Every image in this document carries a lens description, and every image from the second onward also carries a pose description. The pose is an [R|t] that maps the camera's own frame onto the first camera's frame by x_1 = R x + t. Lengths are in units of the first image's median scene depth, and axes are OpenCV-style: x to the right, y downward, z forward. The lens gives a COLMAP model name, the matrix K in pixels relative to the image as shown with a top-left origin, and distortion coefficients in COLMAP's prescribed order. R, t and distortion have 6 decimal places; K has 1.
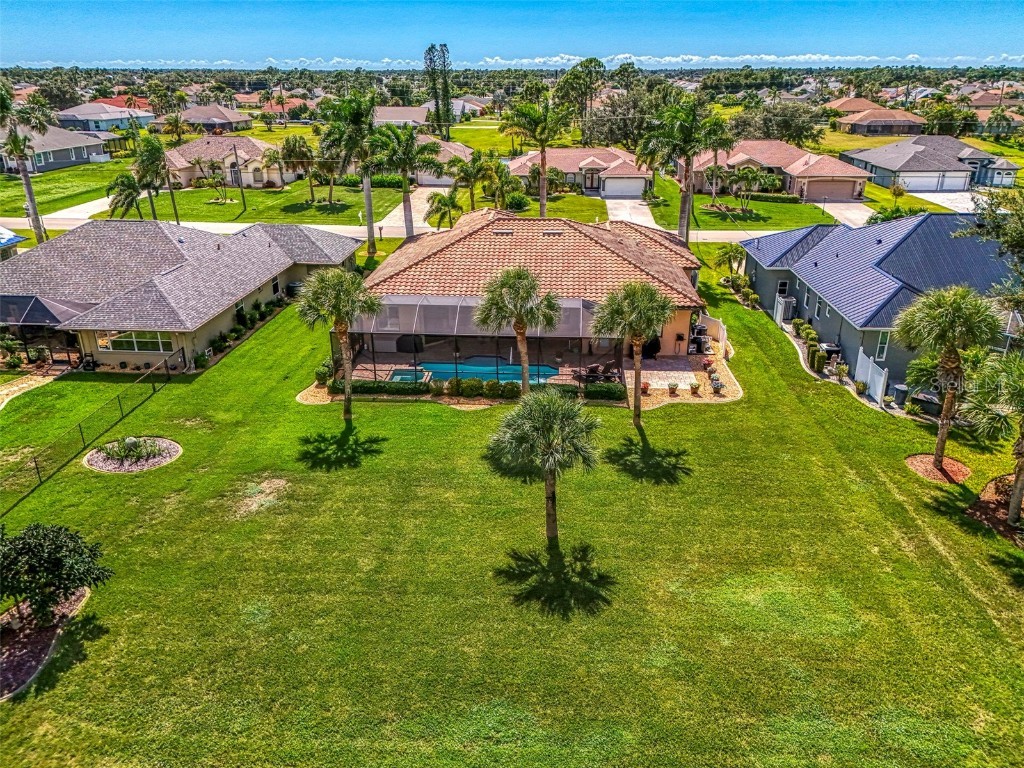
lens RADIAL K [[779.9, 0, 512.0], [0, 779.9, 384.0], [0, 0, 1]] dist [0.058092, -0.058852]
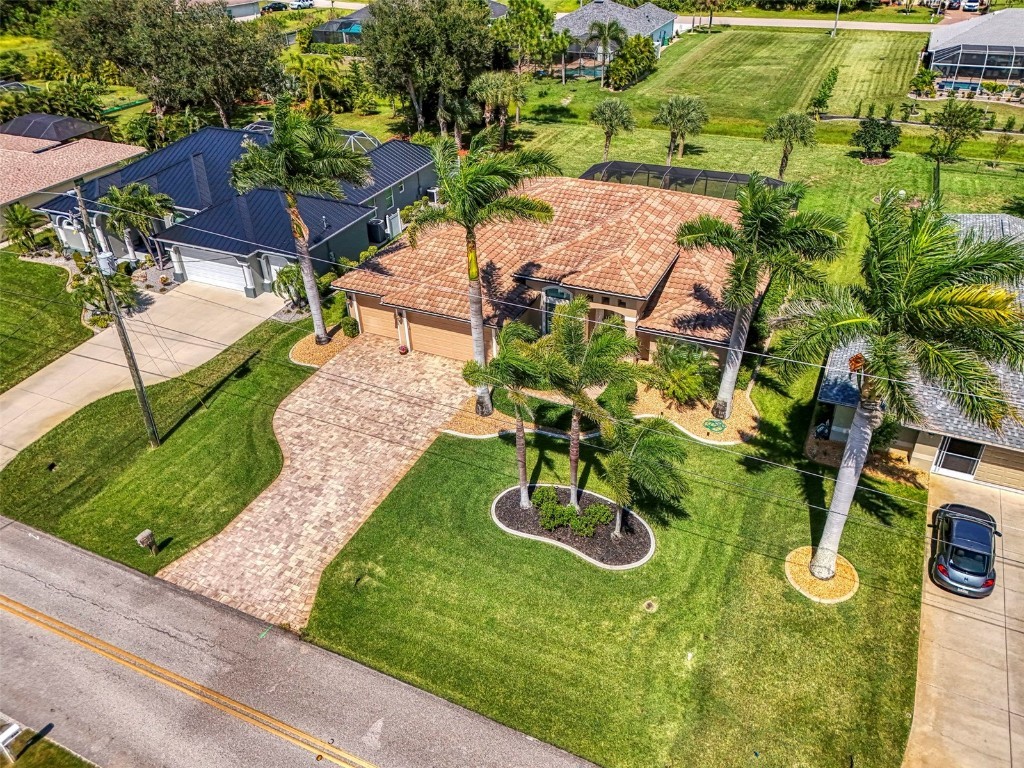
lens RADIAL K [[779.9, 0, 512.0], [0, 779.9, 384.0], [0, 0, 1]] dist [0.058092, -0.058852]
pose [[-0.931529, -0.173609, 0.319553, -0.175767], [0.162933, 0.586336, 0.793513, -0.684158], [-0.325126, 0.791246, -0.517902, 1.428870]]
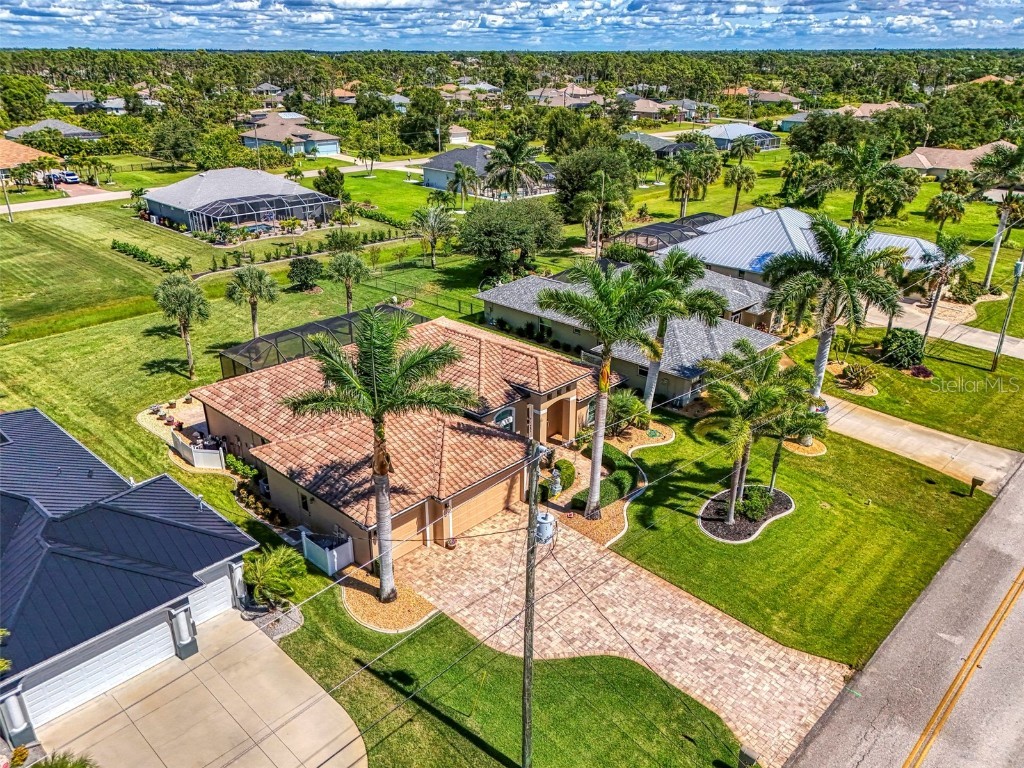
lens RADIAL K [[779.9, 0, 512.0], [0, 779.9, 384.0], [0, 0, 1]] dist [0.058092, -0.058852]
pose [[-0.637912, 0.299544, -0.709465, 0.532947], [-0.288950, 0.760850, 0.581047, -0.635872], [0.713846, 0.575657, -0.398802, 1.281105]]
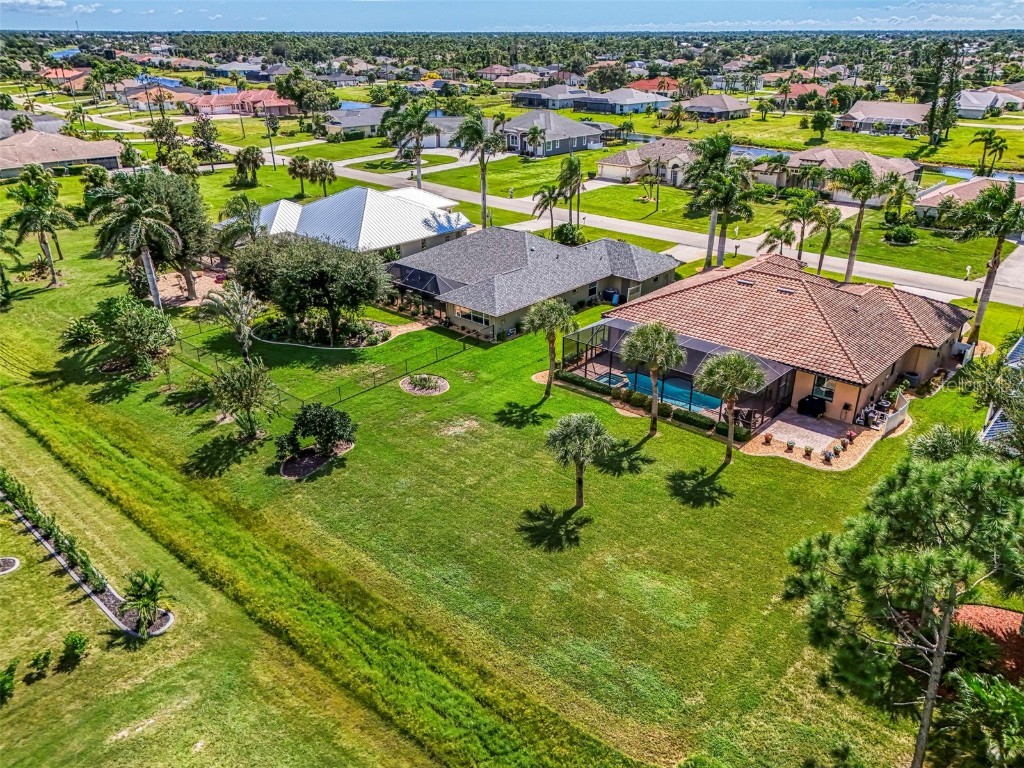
lens RADIAL K [[749.2, 0, 505.2], [0, 749.2, 409.5], [0, 0, 1]] dist [0.107210, -0.175775]
pose [[0.787109, 0.273086, -0.553067, 0.328642], [-0.226727, 0.961974, 0.152318, -0.084087], [0.573632, 0.005504, 0.819095, -0.134255]]
